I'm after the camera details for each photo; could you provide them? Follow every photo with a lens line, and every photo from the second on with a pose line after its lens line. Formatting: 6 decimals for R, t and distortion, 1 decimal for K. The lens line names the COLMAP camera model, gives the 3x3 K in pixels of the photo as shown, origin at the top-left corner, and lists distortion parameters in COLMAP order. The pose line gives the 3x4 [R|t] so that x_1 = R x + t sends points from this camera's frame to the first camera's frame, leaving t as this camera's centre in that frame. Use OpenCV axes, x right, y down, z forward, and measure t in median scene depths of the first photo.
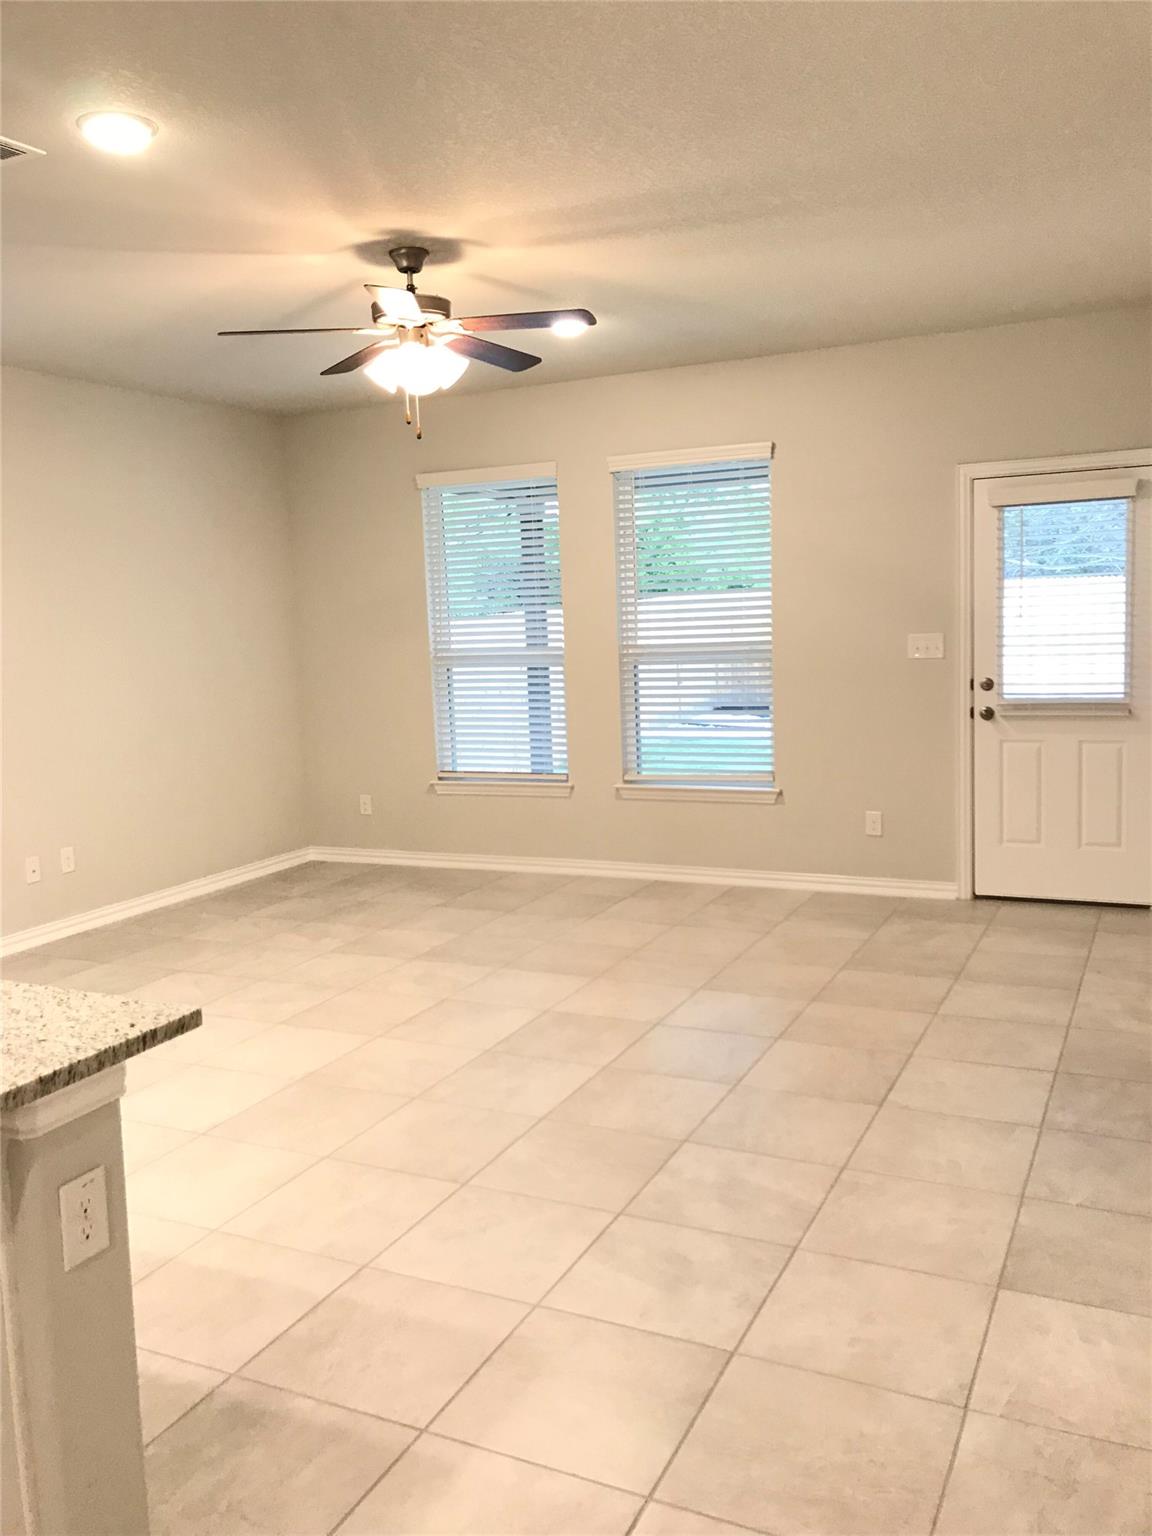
lens RADIAL K [[1263.1, 0, 571.3], [0, 1263.1, 766.1], [0, 0, 1]] dist [0.035598, -0.052522]
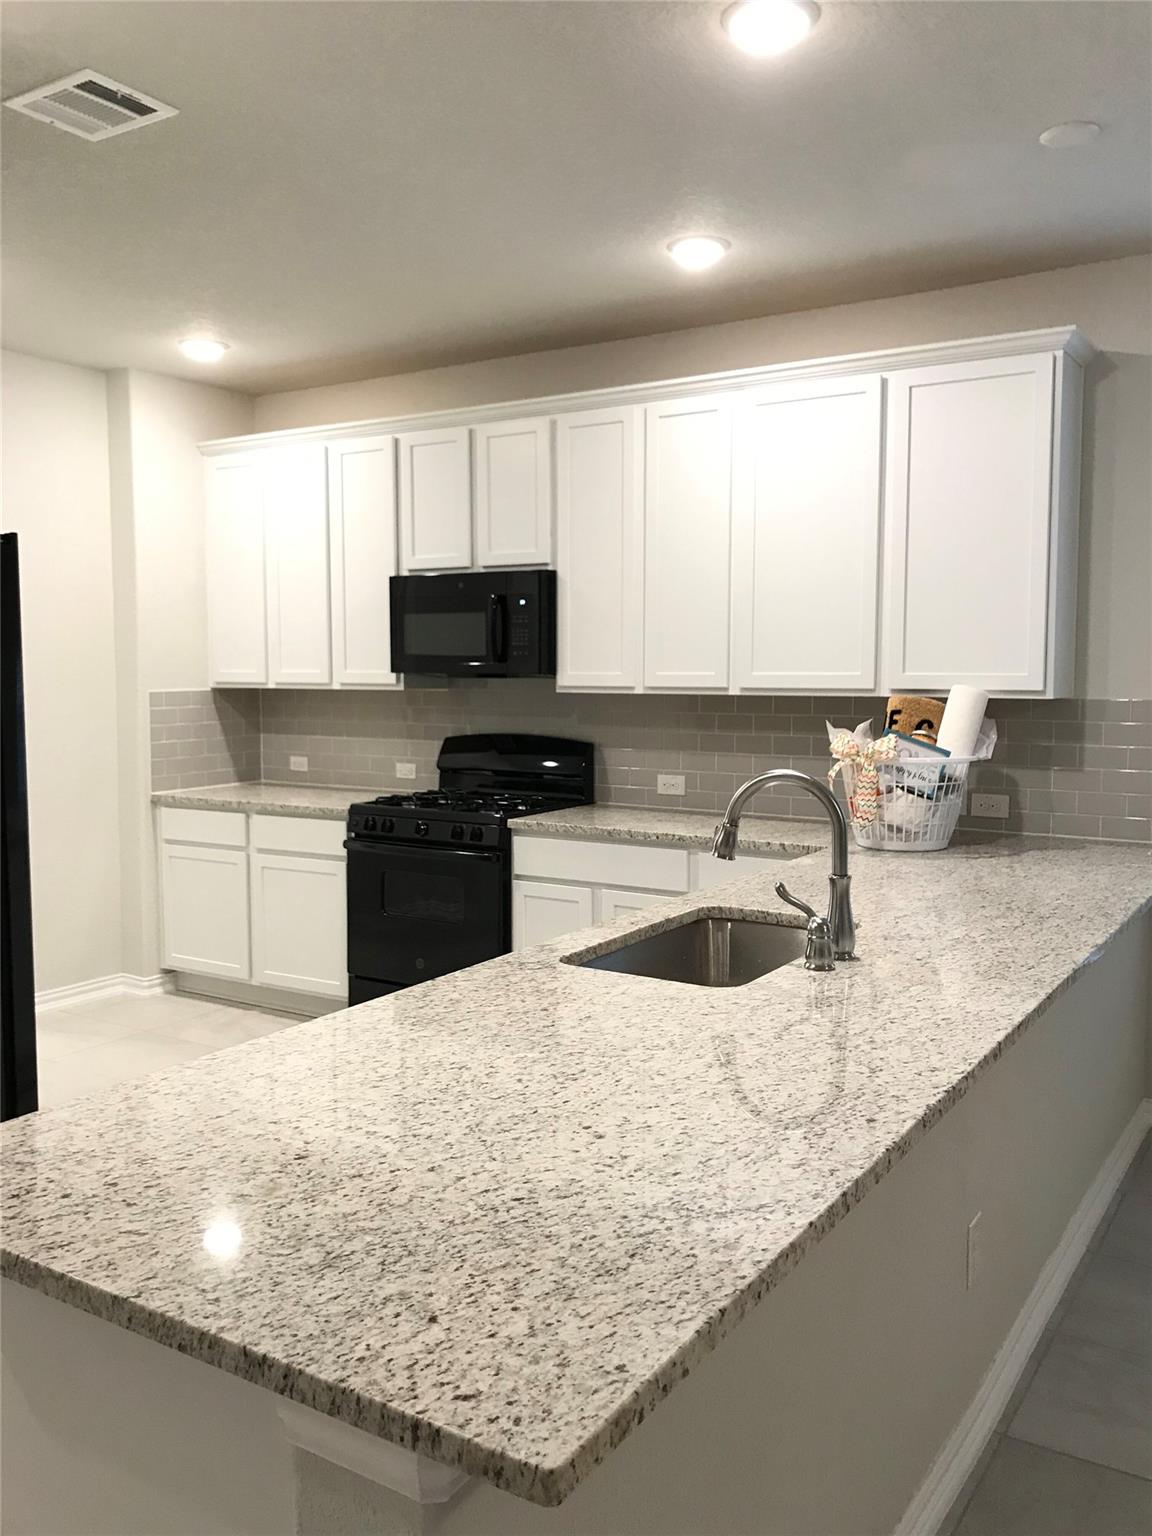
lens RADIAL K [[1263.1, 0, 582.7], [0, 1263.1, 762.1], [0, 0, 1]] dist [0.035598, -0.052522]
pose [[-0.113714, 0.118656, -0.986402, 0.105160], [-0.115725, 0.984502, 0.131768, -0.101012], [0.986751, 0.129135, -0.098221, 0.845078]]
